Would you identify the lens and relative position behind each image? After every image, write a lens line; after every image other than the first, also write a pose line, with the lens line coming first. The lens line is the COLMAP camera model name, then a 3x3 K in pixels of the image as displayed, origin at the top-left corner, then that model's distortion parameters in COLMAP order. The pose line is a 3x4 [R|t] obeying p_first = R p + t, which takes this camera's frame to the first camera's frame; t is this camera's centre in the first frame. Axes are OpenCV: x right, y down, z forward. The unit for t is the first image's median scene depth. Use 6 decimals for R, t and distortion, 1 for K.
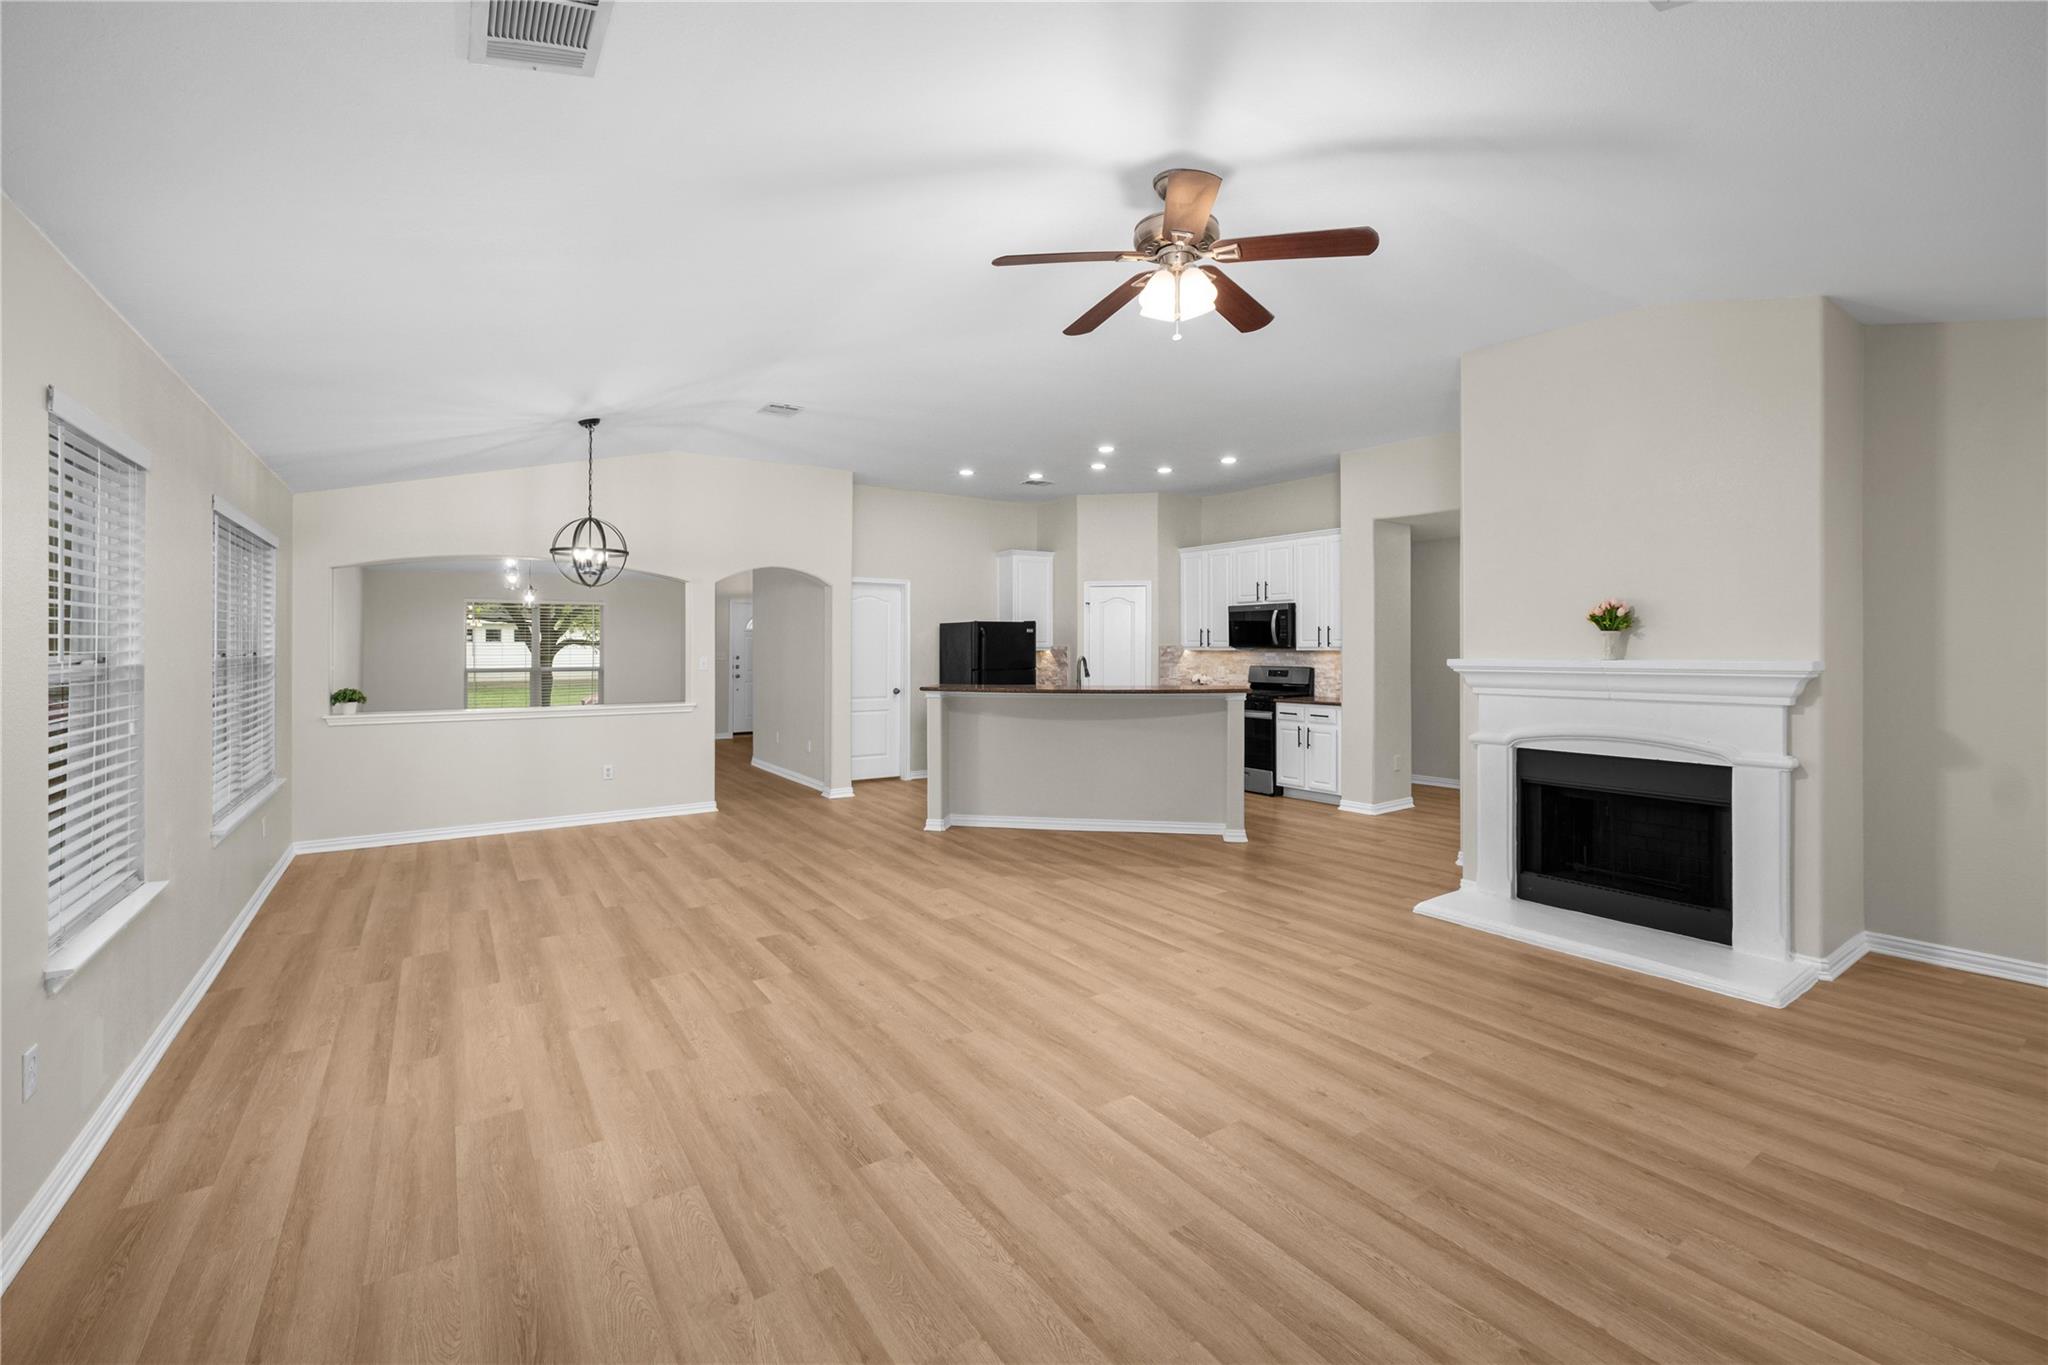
lens RADIAL K [[860.9, 0, 1023.7], [0, 860.9, 673.0], [0, 0, 1]] dist [-0.016377, 0.004869]
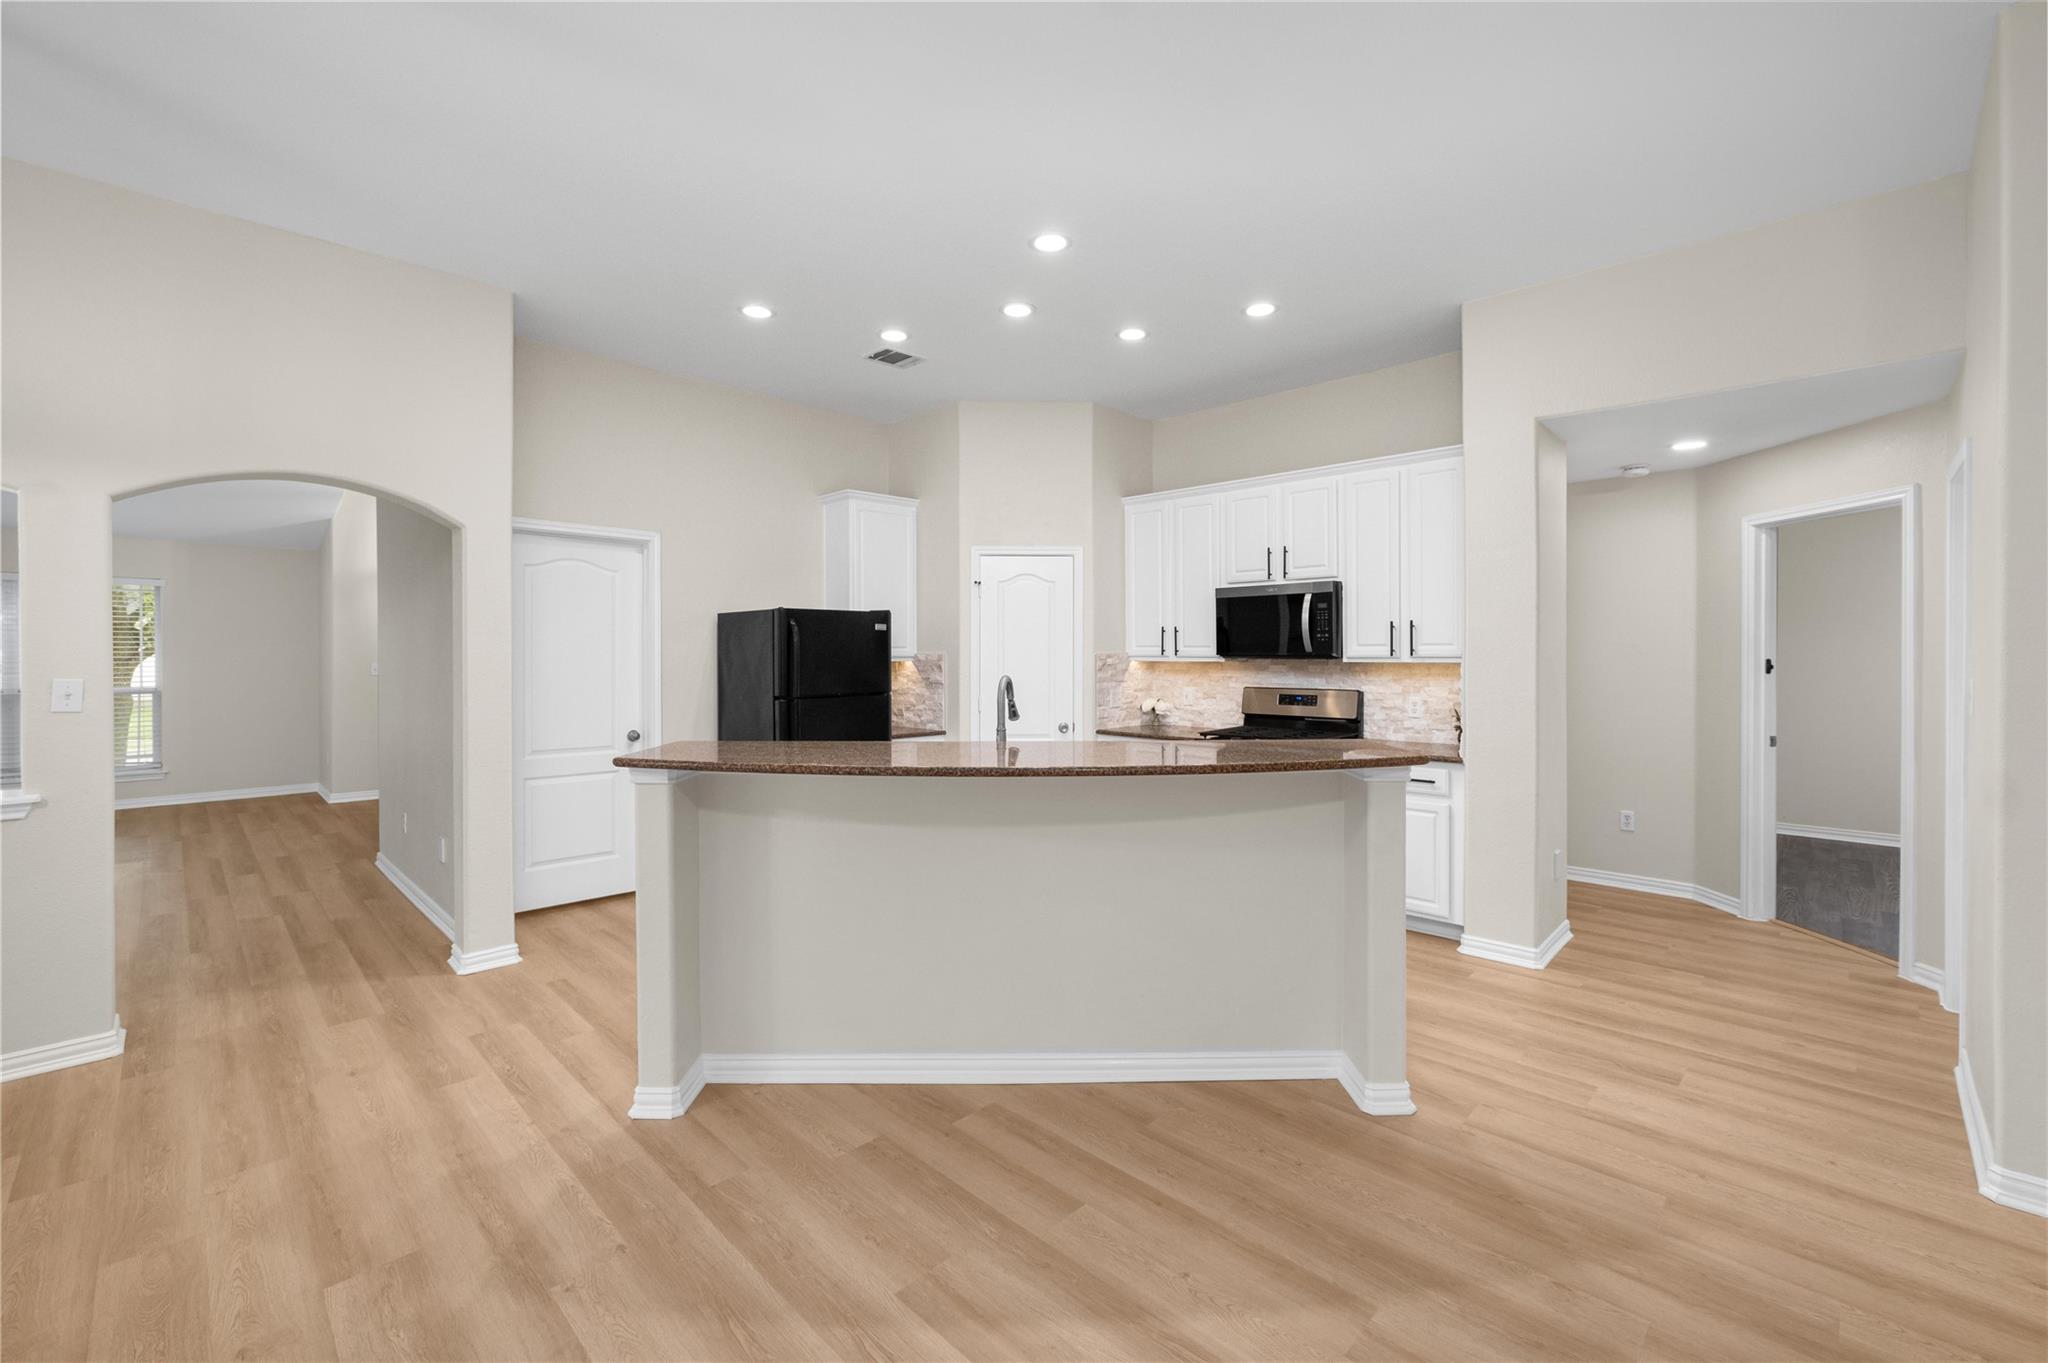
lens RADIAL K [[860.9, 0, 1020.0], [0, 860.9, 661.3], [0, 0, 1]] dist [-0.016377, 0.004869]
pose [[0.982793, 0.000163, 0.184712, -0.015025], [0.004228, 0.999718, -0.023383, -0.025668], [-0.184663, 0.023762, 0.982515, 0.853279]]
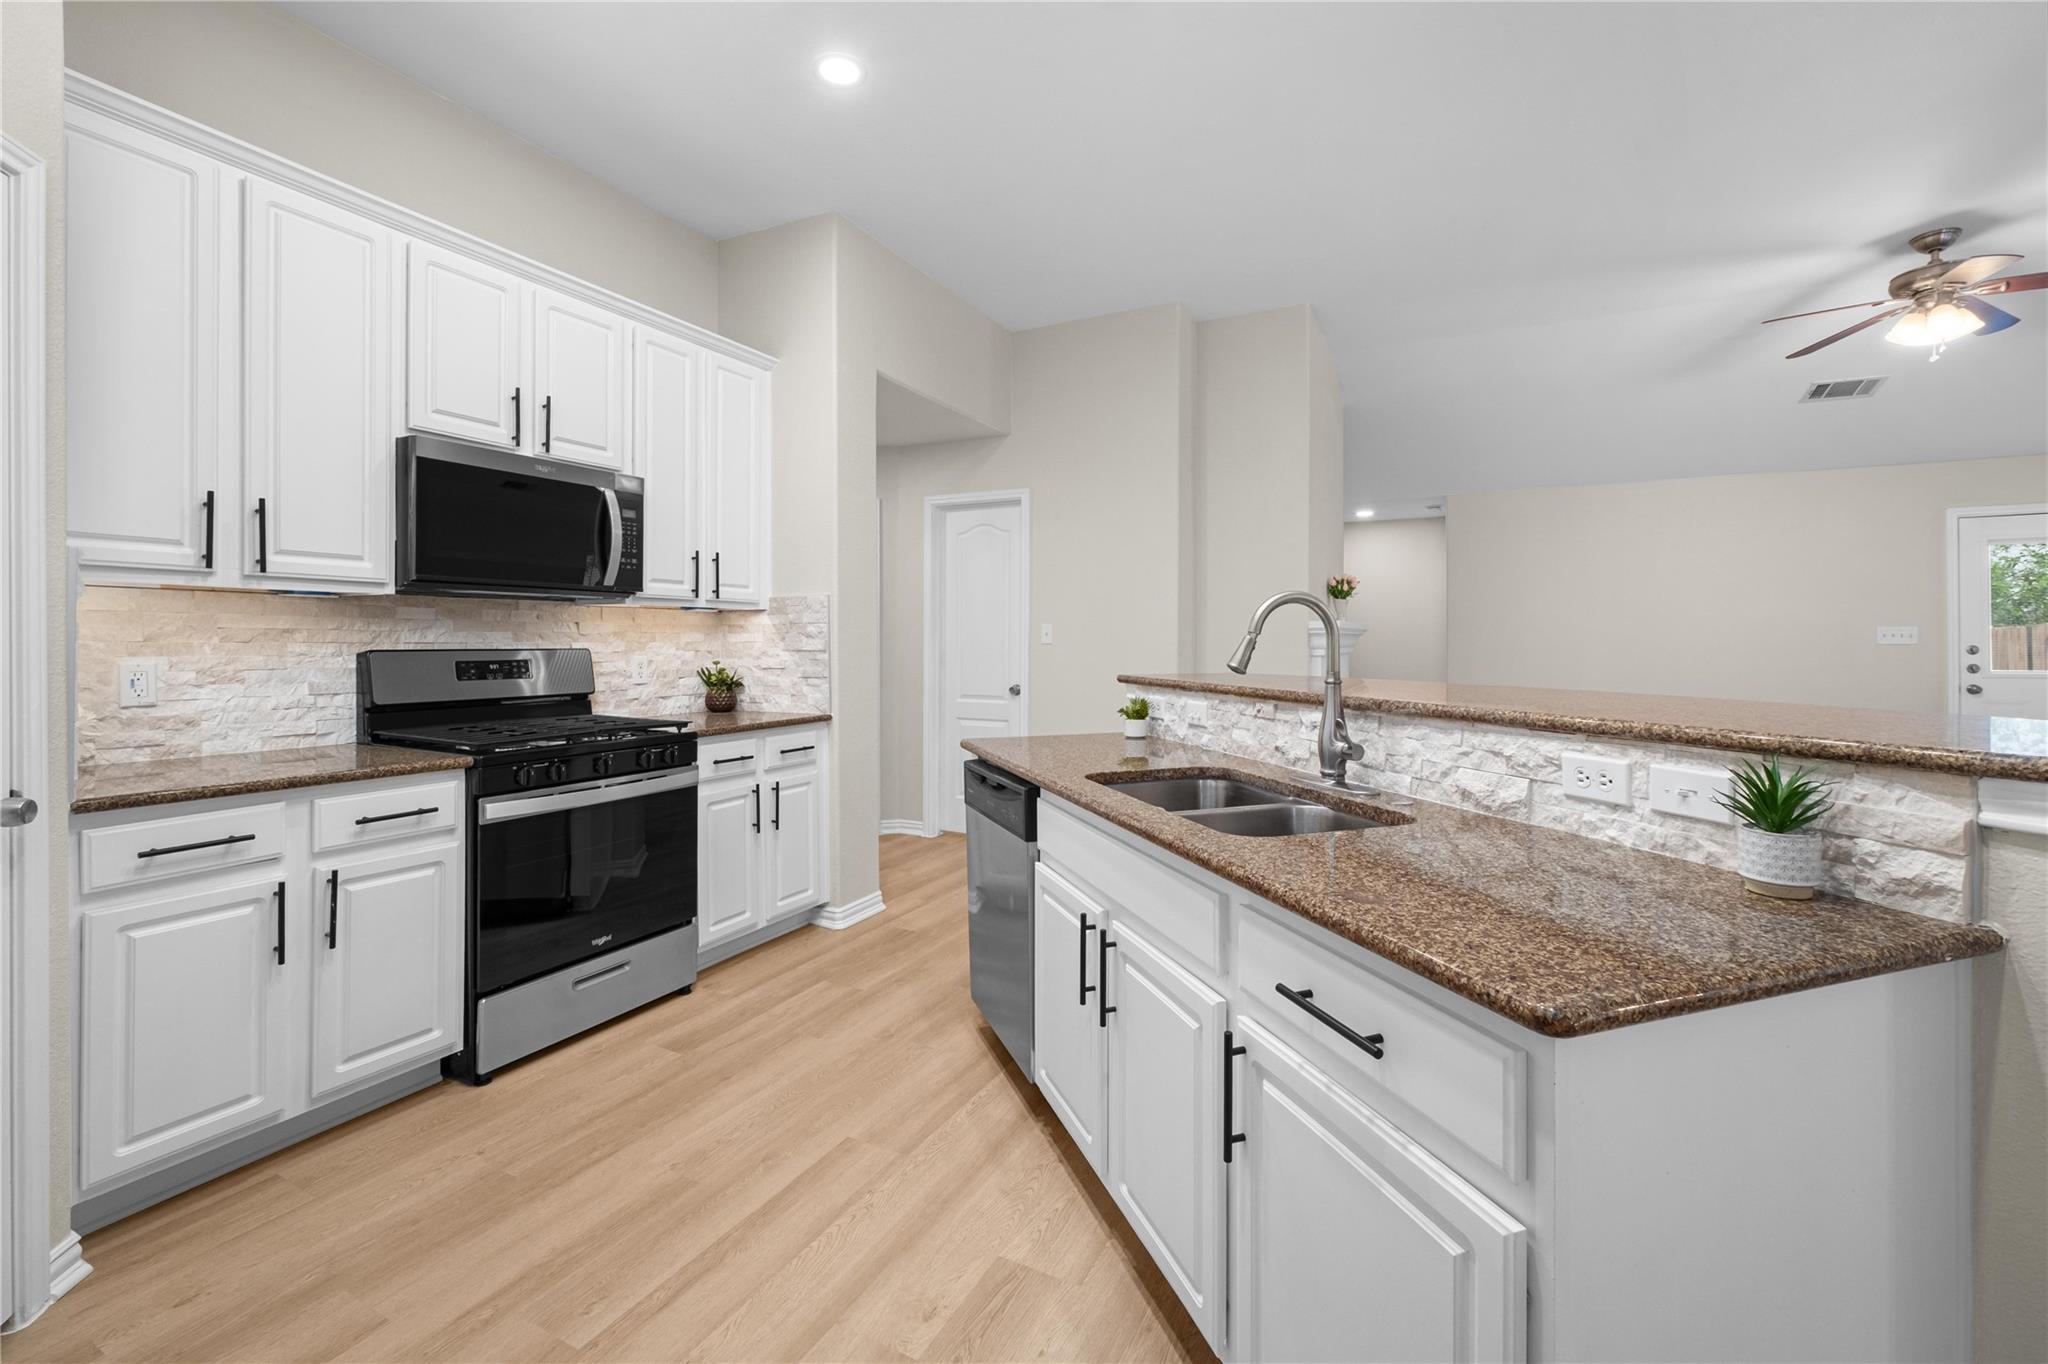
lens RADIAL K [[860.9, 0, 1027.0], [0, 860.9, 642.1], [0, 0, 1]] dist [-0.016377, 0.004869]
pose [[-0.472233, 0.002882, 0.881469, -0.191833], [0.030402, 0.999453, 0.013020, -0.015939], [-0.880949, 0.032947, -0.472062, 1.877828]]
